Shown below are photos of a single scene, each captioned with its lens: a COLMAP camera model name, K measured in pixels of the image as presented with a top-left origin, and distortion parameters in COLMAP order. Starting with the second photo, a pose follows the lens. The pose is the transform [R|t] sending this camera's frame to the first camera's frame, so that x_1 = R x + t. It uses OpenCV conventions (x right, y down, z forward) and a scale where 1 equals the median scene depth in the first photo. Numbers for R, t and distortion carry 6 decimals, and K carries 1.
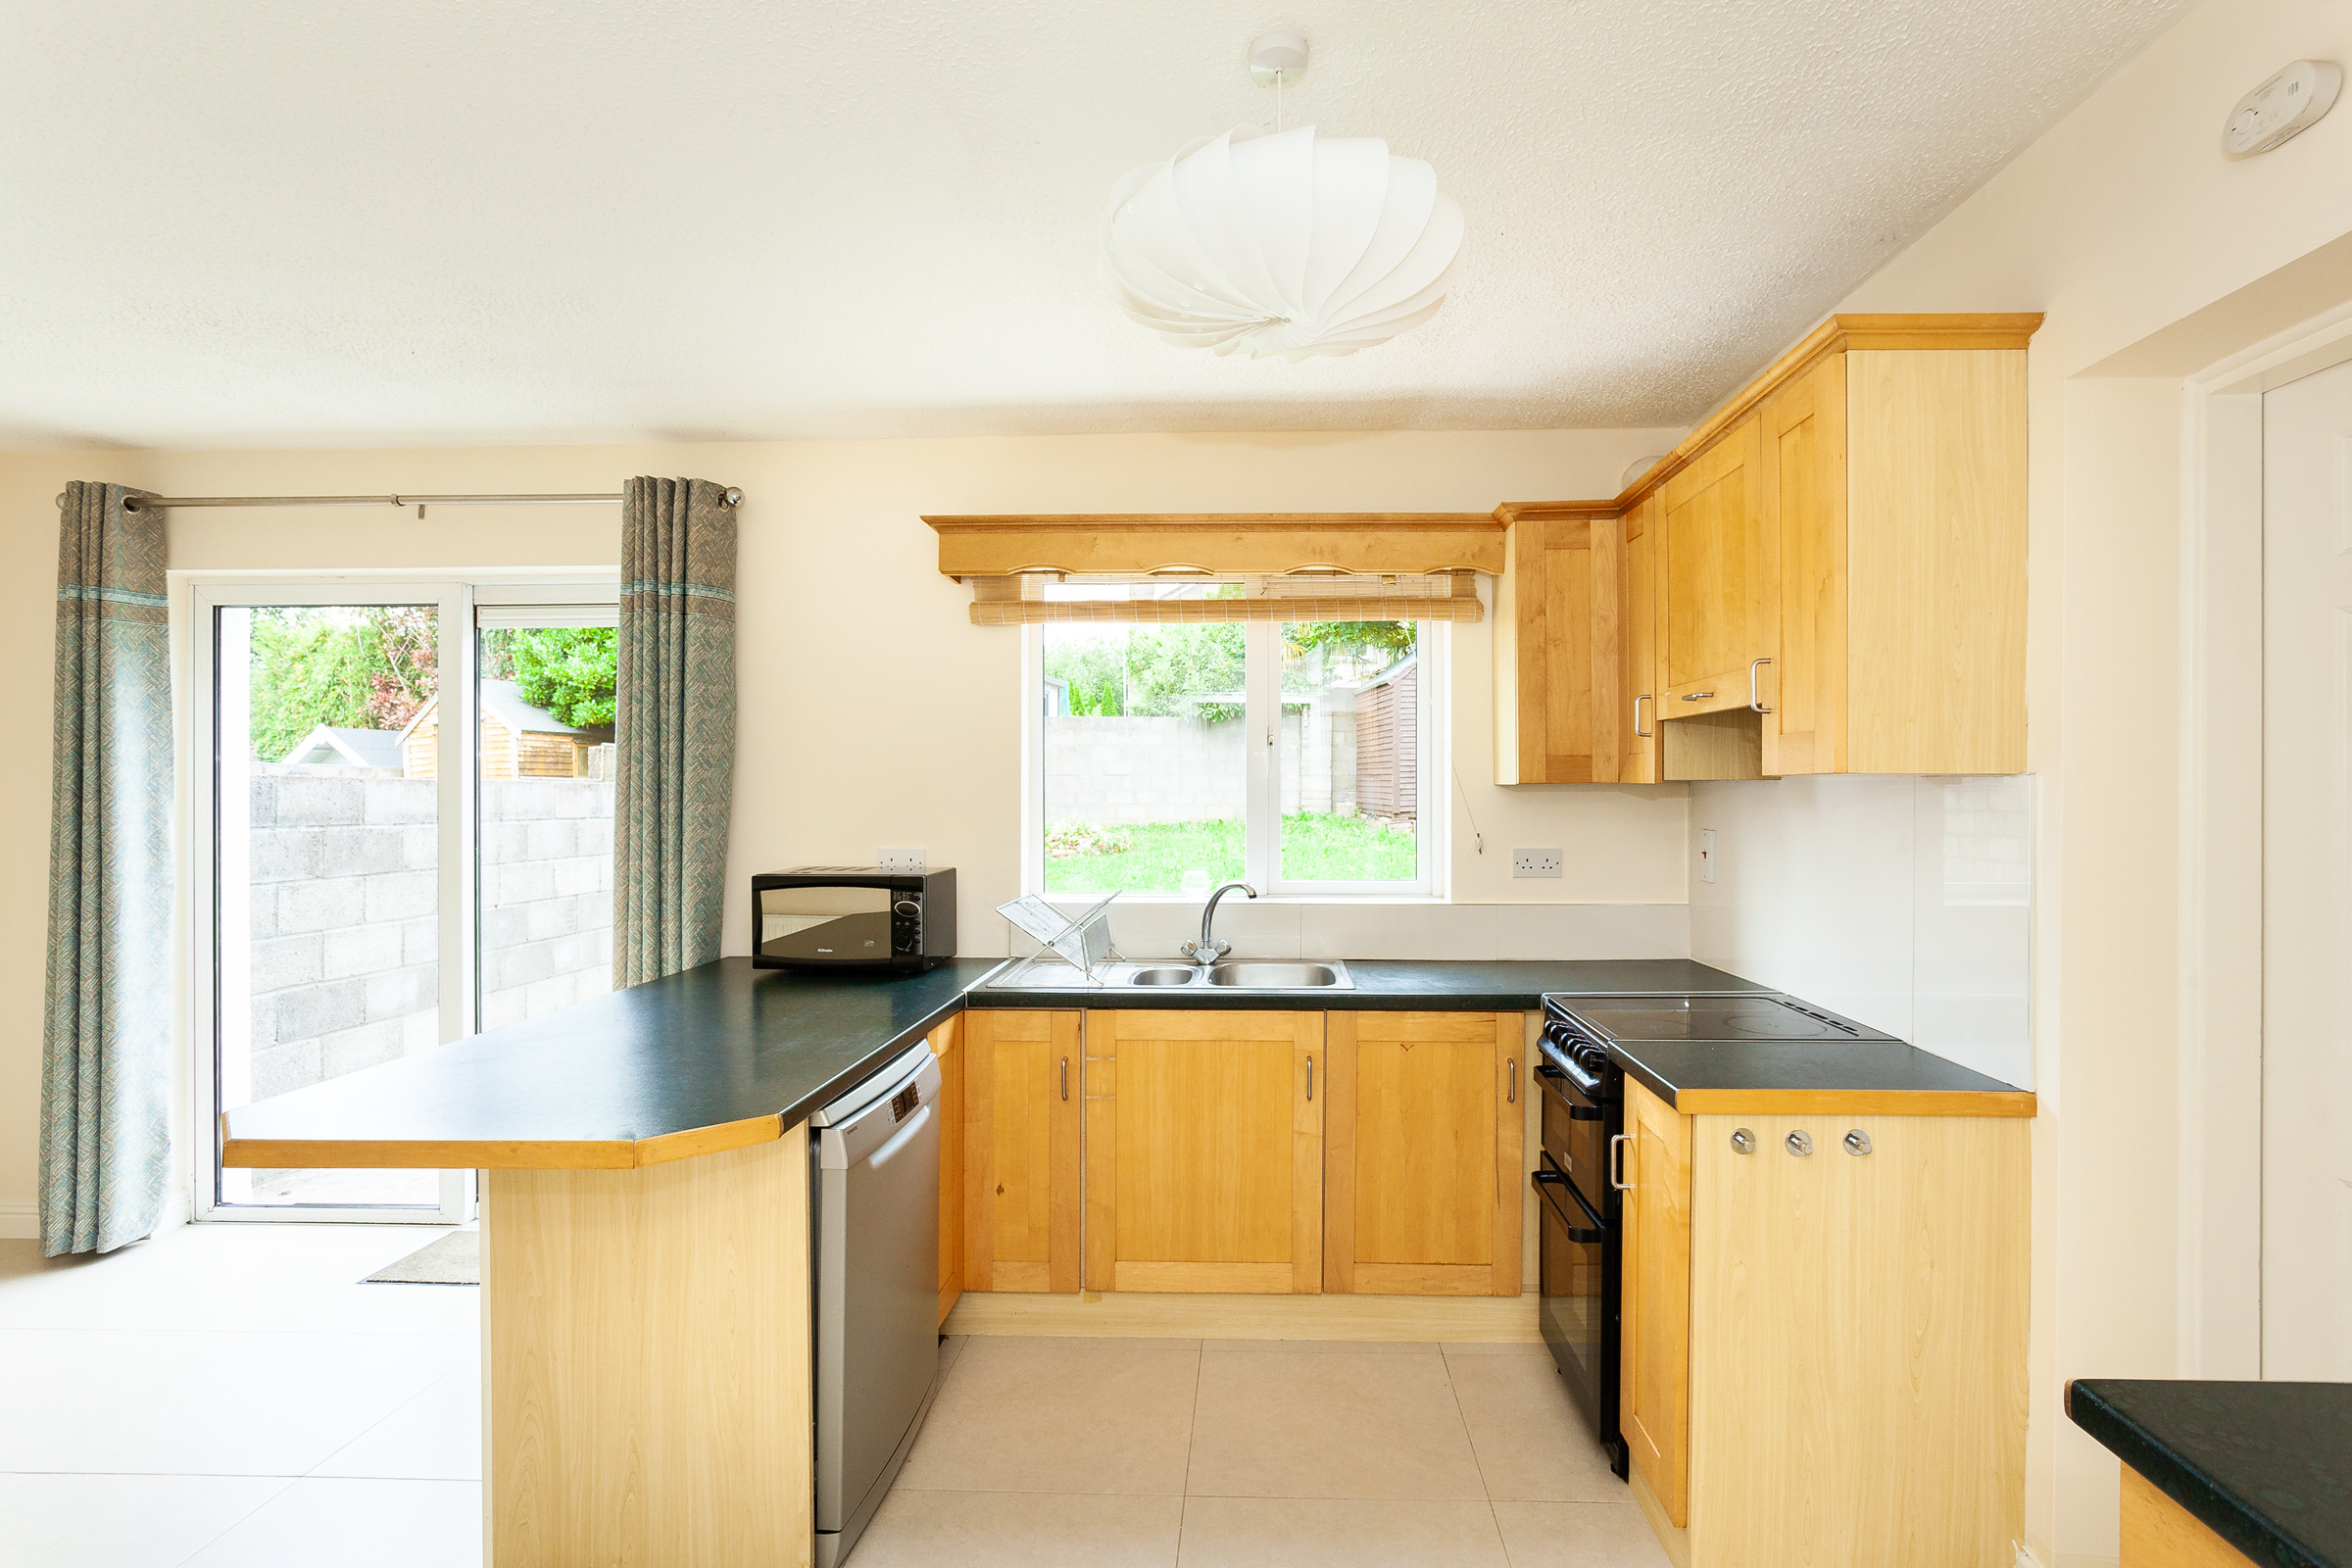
lens RADIAL K [[1200.0, 0, 1181.0], [0, 1200.0, 788.6], [0, 0, 1]] dist [0.000401, 0.000009]
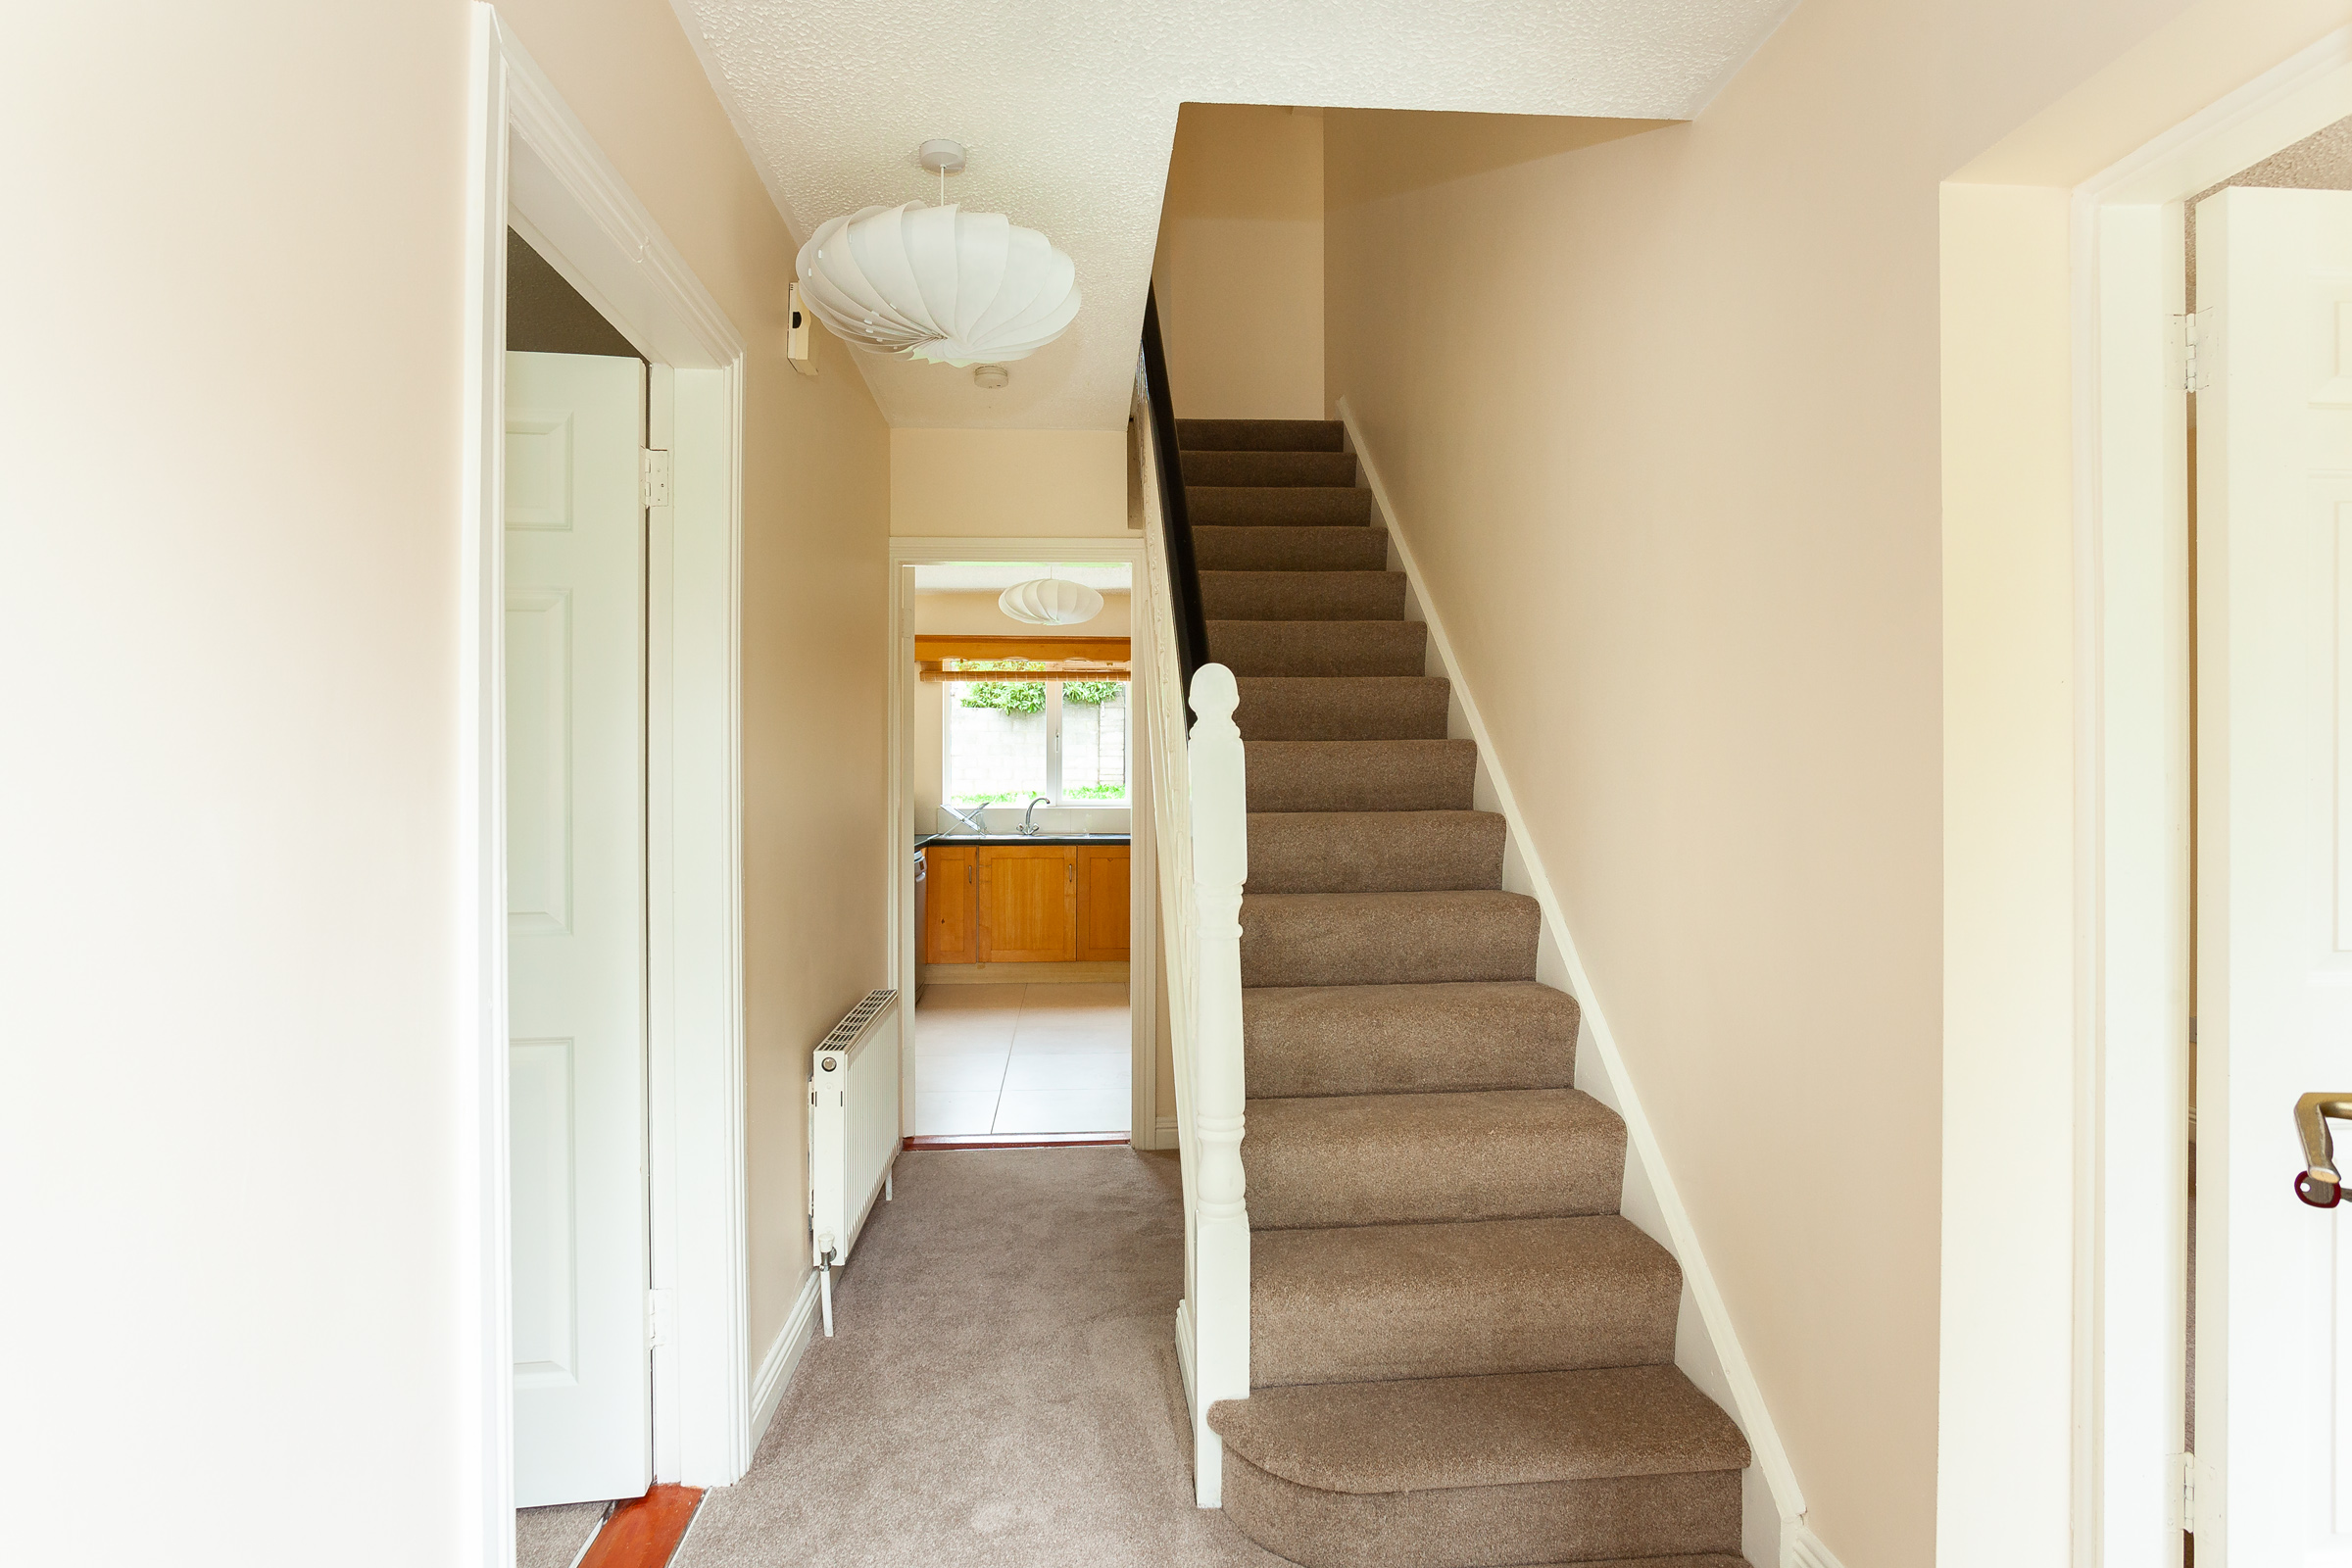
lens RADIAL K [[1200.0, 0, 1175.9], [0, 1200.0, 778.8], [0, 0, 1]] dist [0.000401, 0.000009]
pose [[0.988540, -0.005293, 0.150865, -0.049207], [0.004156, 0.999961, 0.007855, 0.028615], [-0.150901, -0.007138, 0.988523, -1.444590]]
